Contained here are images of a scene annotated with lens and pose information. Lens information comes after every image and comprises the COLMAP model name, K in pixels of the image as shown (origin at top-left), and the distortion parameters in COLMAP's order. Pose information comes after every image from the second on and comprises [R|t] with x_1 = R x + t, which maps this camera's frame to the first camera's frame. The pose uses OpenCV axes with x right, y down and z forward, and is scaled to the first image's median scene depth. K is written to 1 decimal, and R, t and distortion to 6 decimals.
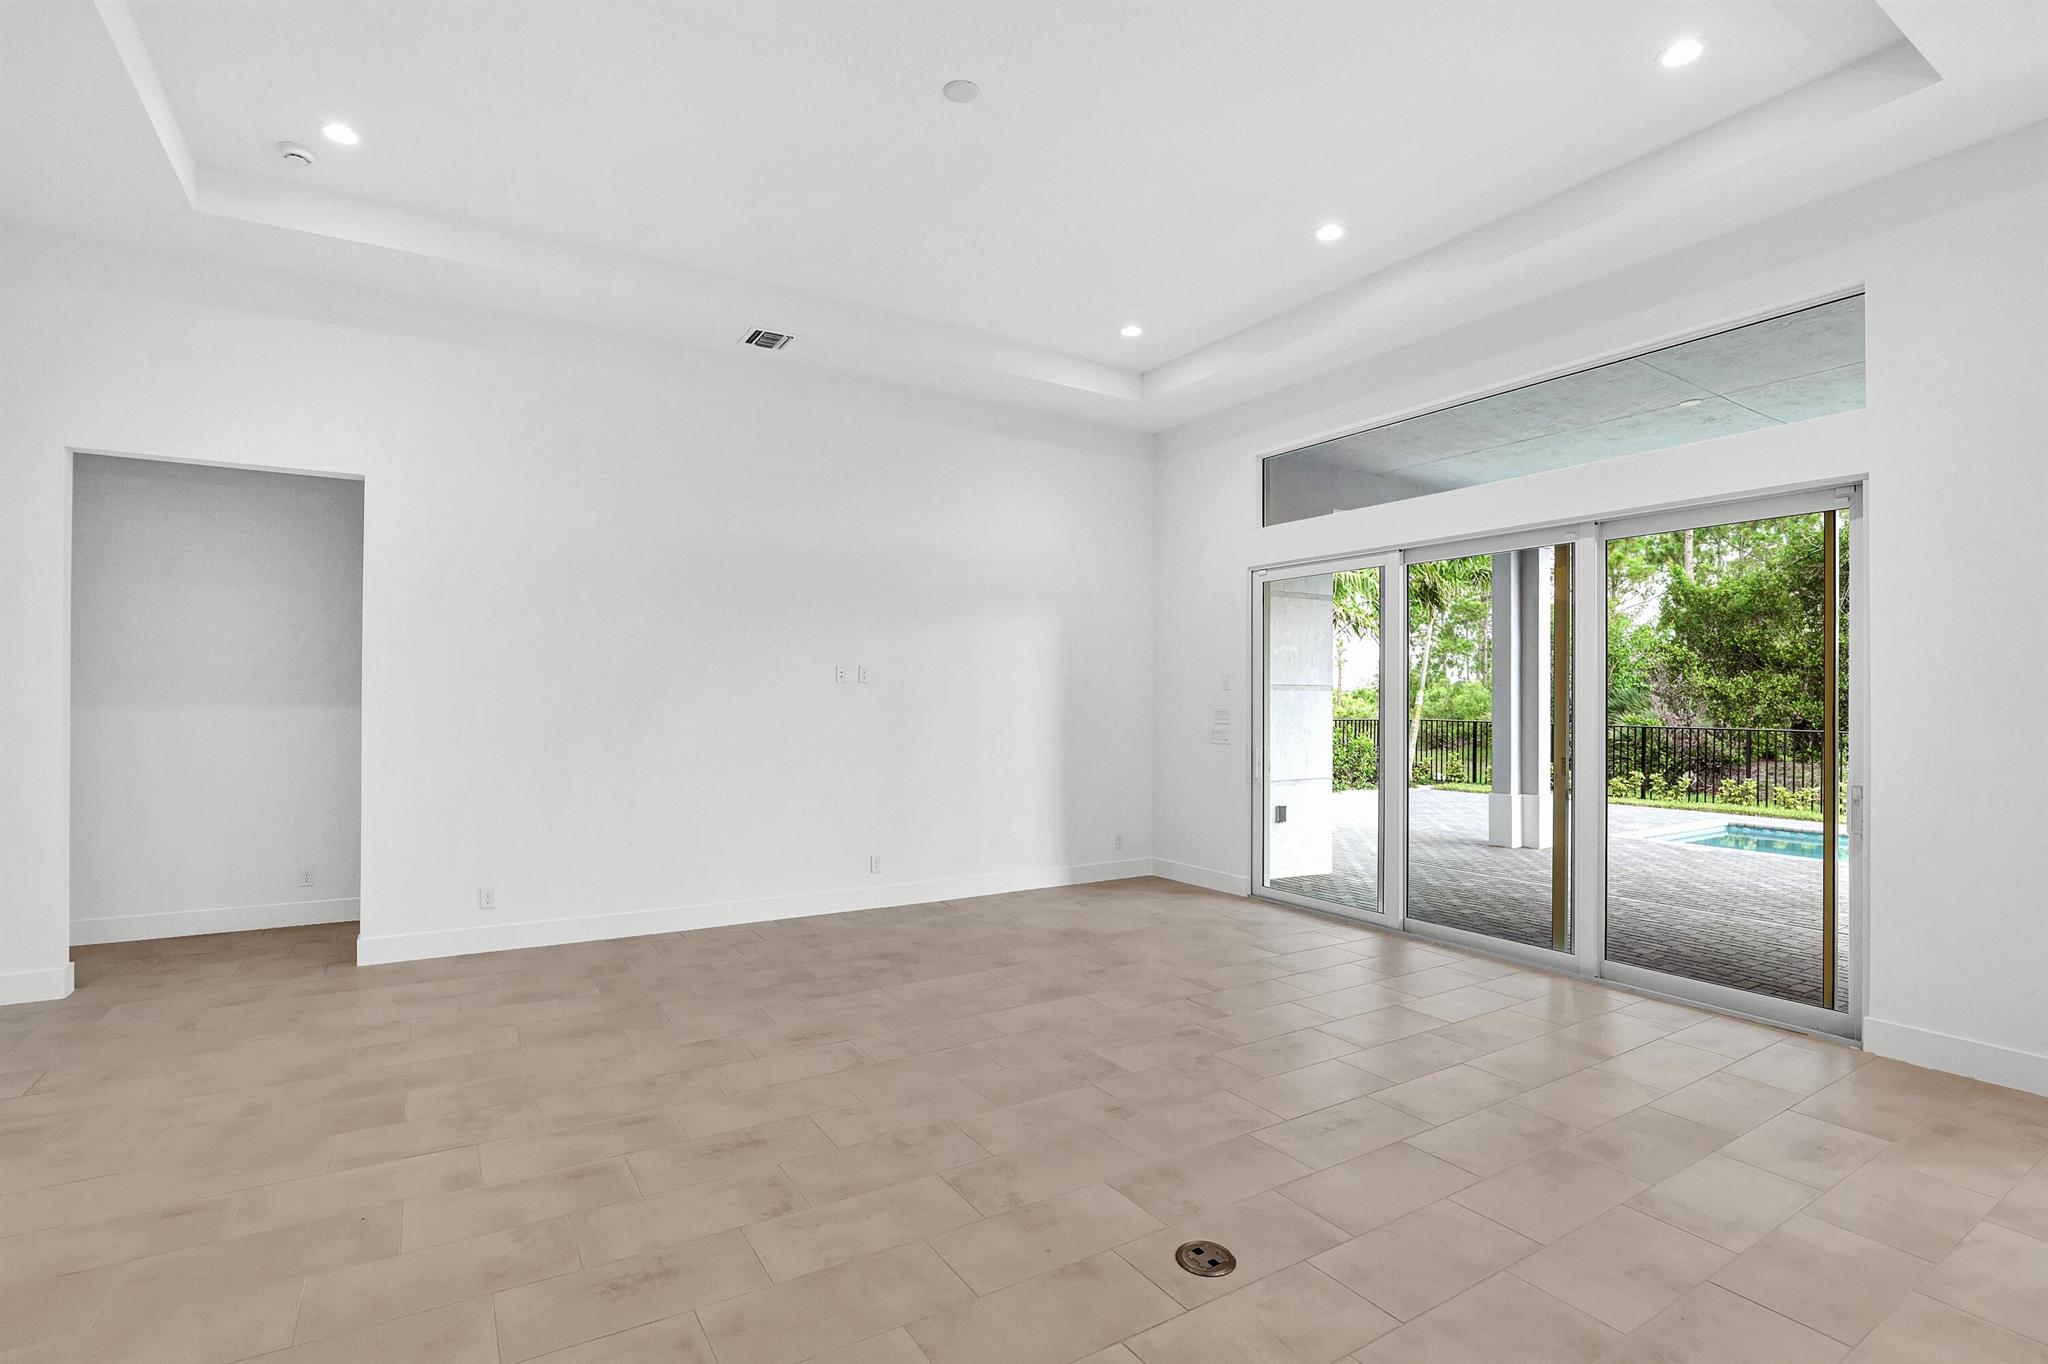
lens RADIAL K [[948.1, 0, 962.4], [0, 948.1, 709.5], [0, 0, 1]] dist [-0.026517, -0.001214]
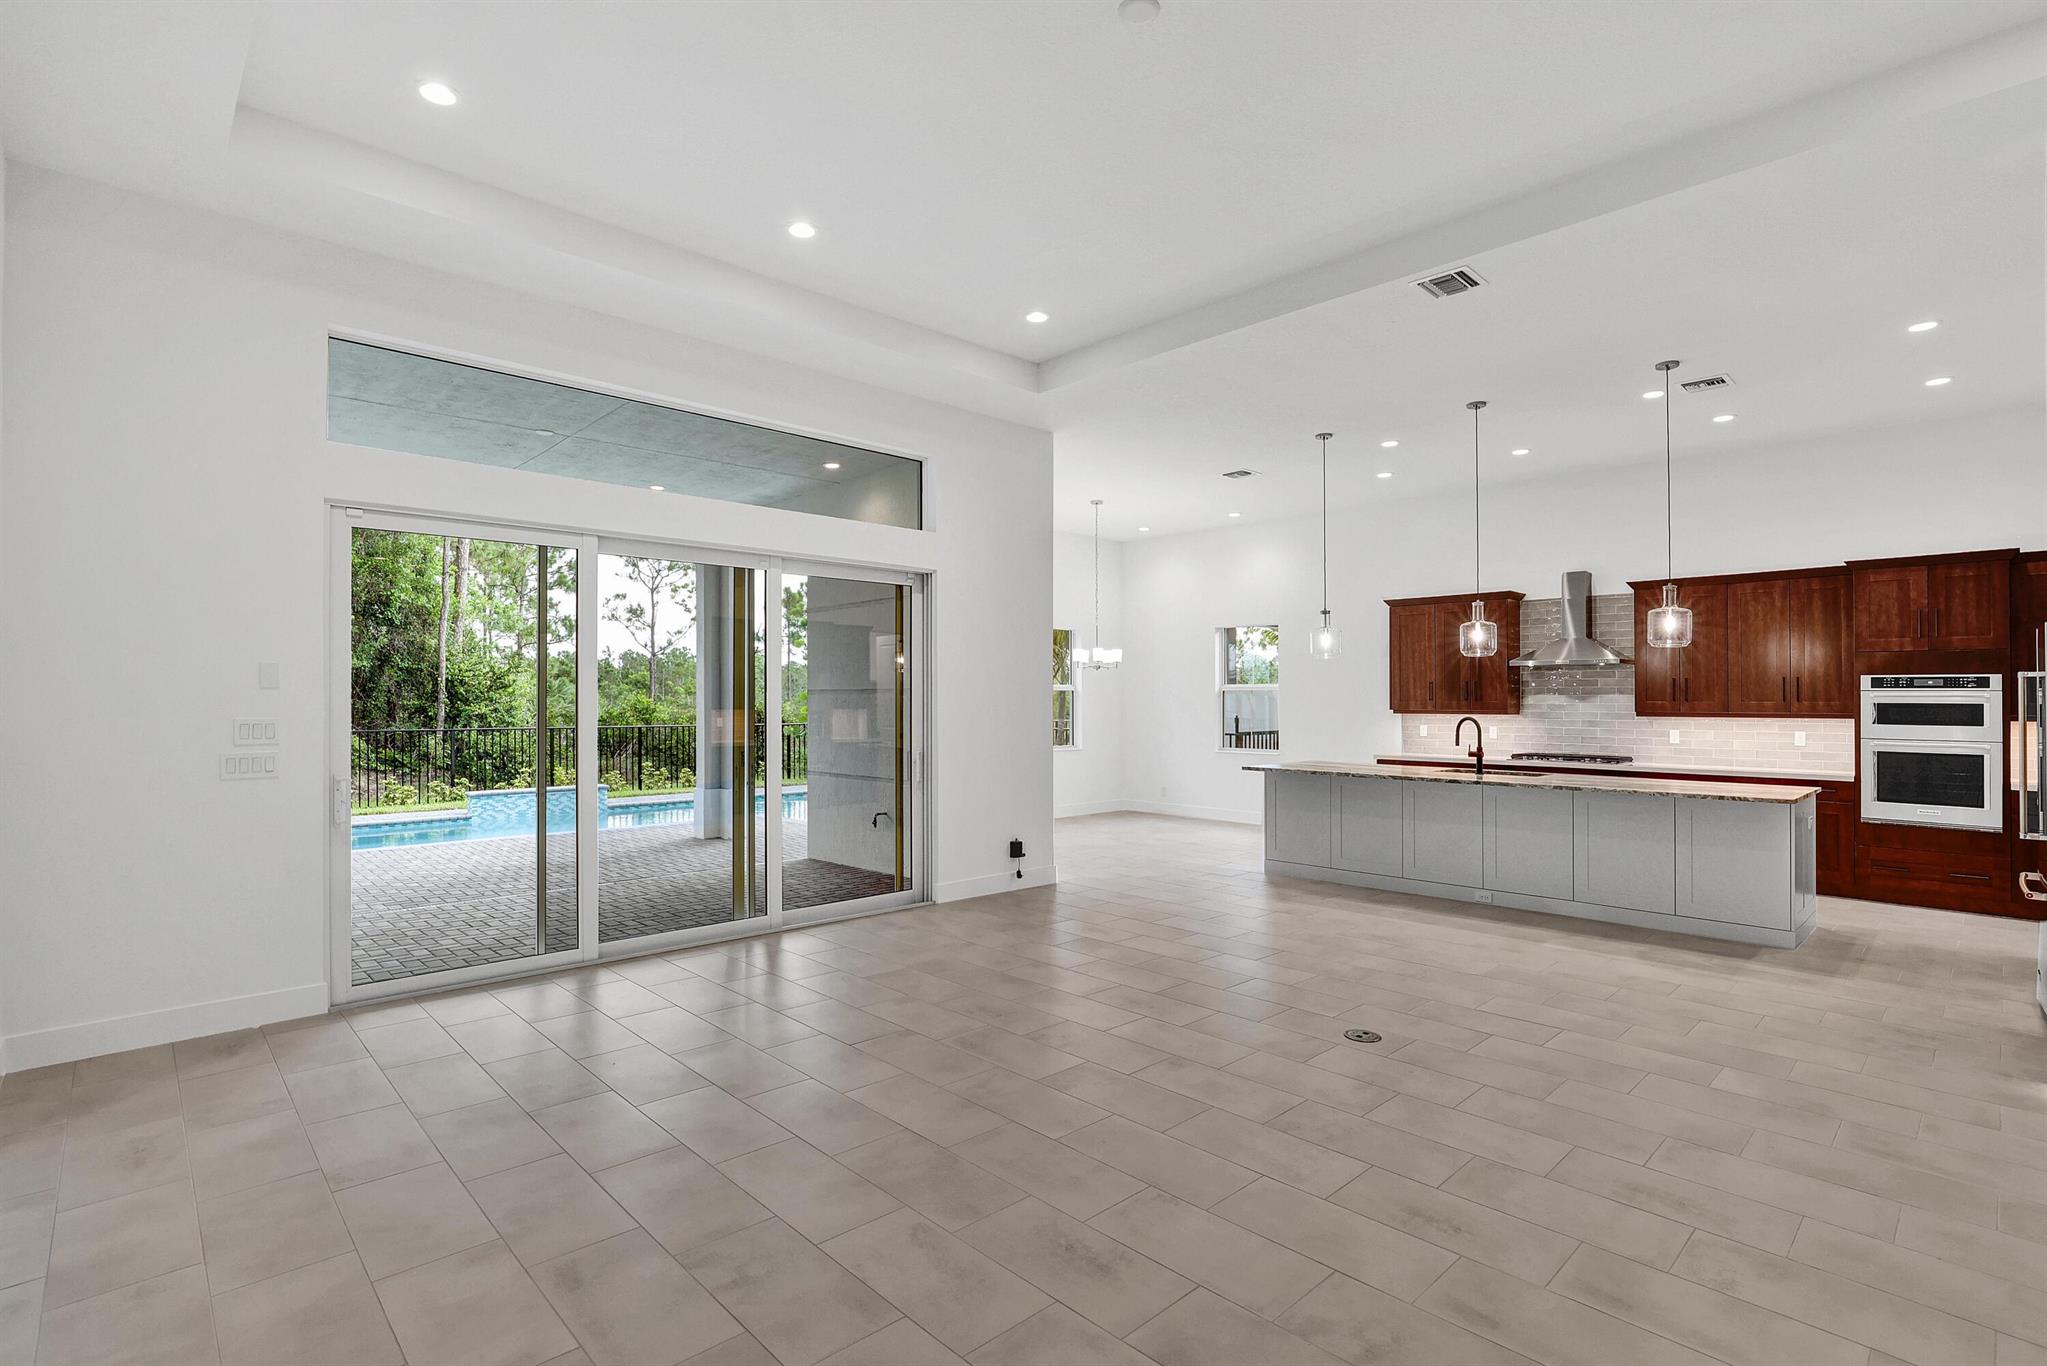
lens RADIAL K [[947.7, 0, 1055.3], [0, 947.7, 693.3], [0, 0, 1]] dist [-0.026517, -0.001214]
pose [[-0.246778, 0.004640, 0.969061, -0.614379], [0.008917, 0.999957, -0.002518, -0.016005], [-0.969031, 0.008019, -0.246809, 0.958293]]
